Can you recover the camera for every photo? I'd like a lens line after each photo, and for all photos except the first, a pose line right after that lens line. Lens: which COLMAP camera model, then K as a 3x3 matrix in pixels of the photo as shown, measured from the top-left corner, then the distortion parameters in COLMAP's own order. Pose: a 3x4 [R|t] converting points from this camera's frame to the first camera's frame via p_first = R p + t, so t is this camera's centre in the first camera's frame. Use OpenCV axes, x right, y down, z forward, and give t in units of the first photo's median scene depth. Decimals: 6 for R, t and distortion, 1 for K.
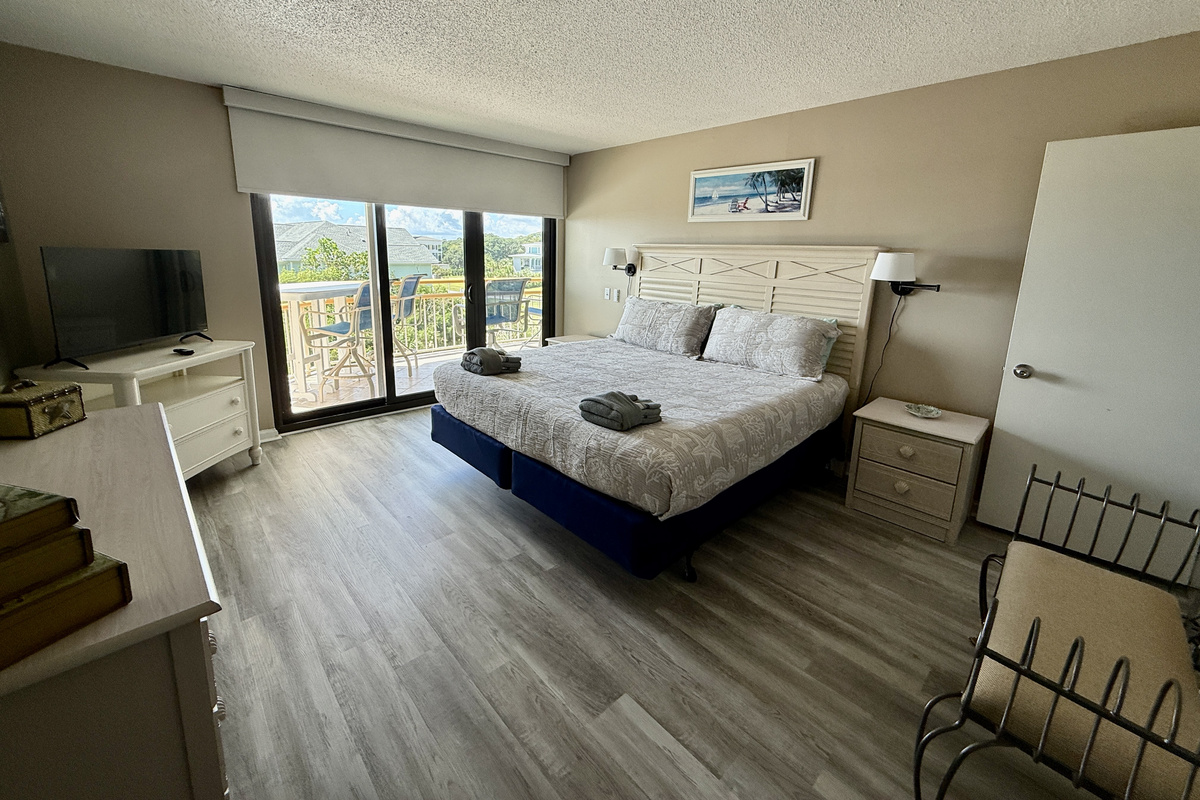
lens RADIAL K [[480.6, 0, 597.7], [0, 480.6, 347.0], [0, 0, 1]] dist [0.001205, 0.000370]
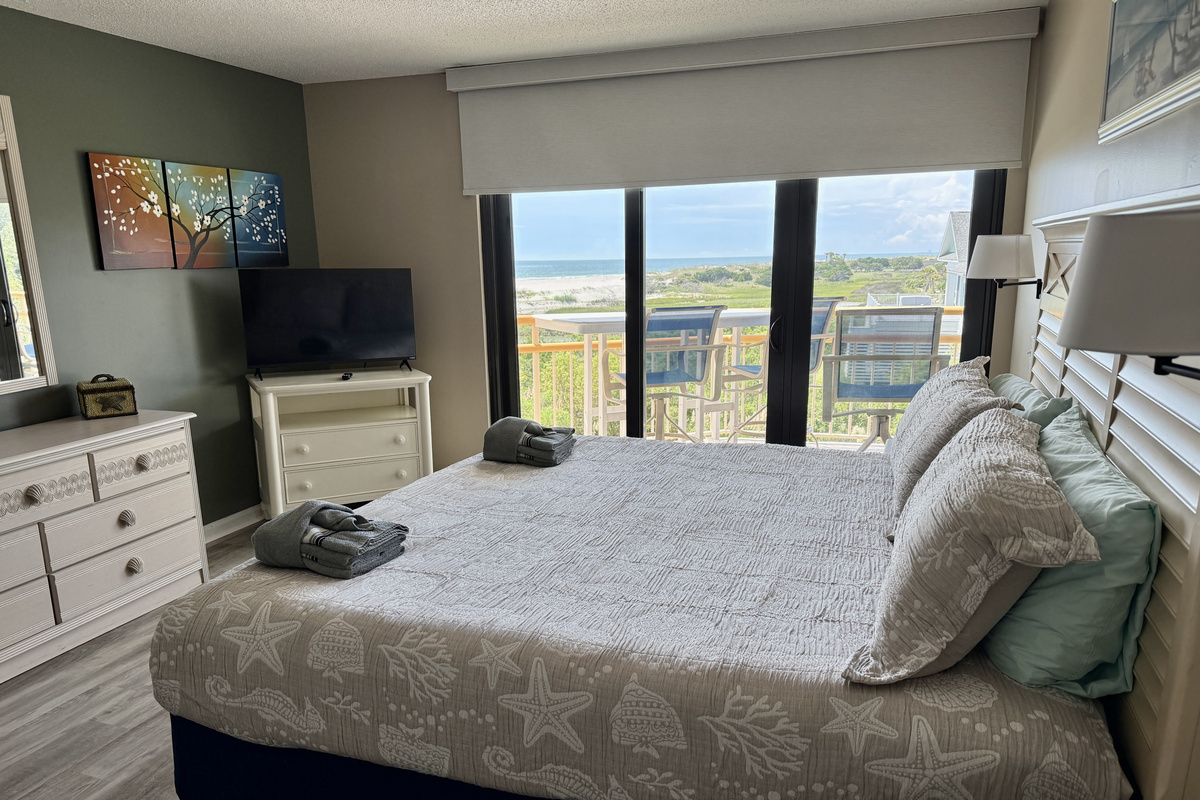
lens RADIAL K [[843.8, 0, 599.3], [0, 843.8, 459.4], [0, 0, 1]] dist [0.056537, -0.090971]
pose [[0.455423, 0.175847, -0.872736, 0.698289], [-0.142131, 0.982087, 0.123711, -0.086863], [0.878857, 0.067702, 0.472258, 0.531114]]
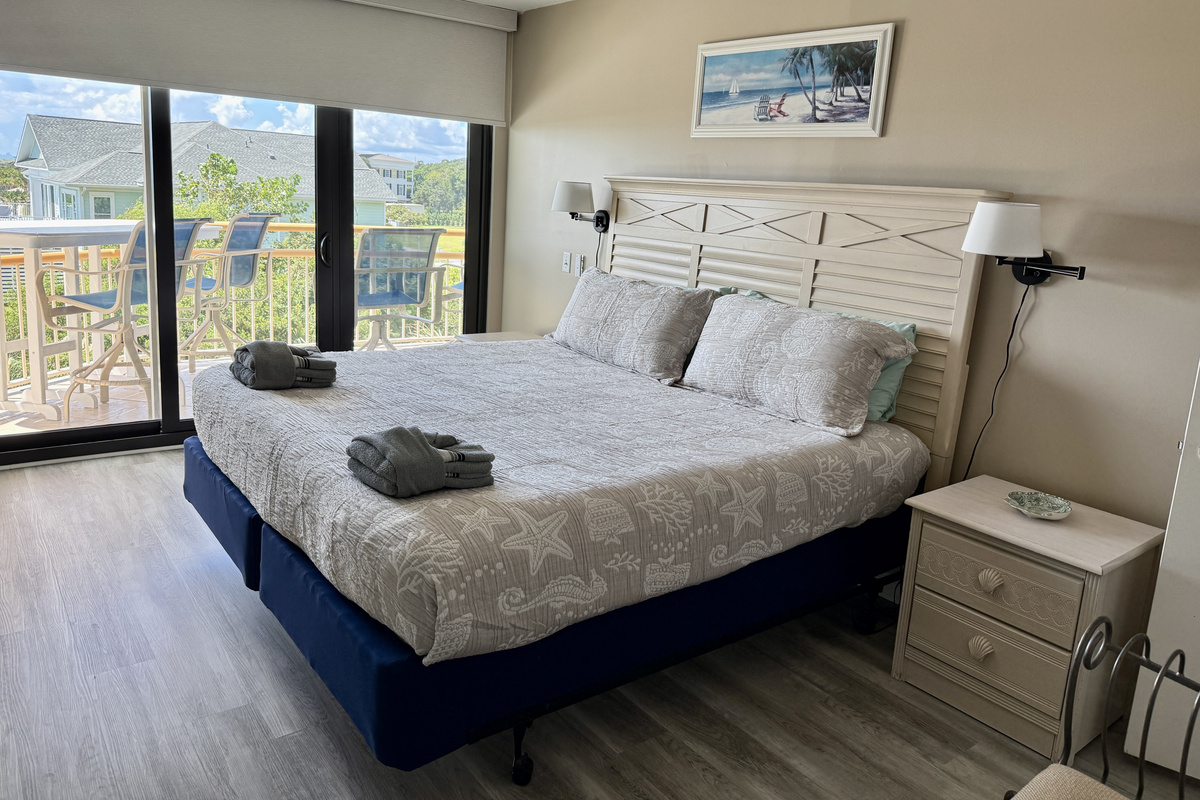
lens RADIAL K [[841.8, 0, 602.1], [0, 841.8, 357.1], [0, 0, 1]] dist [0.119889, -0.169372]
pose [[0.994396, 0.055537, -0.089955, 0.226944], [-0.055858, 0.998438, -0.001055, -0.000551], [0.089756, 0.006074, 0.995945, 0.021370]]
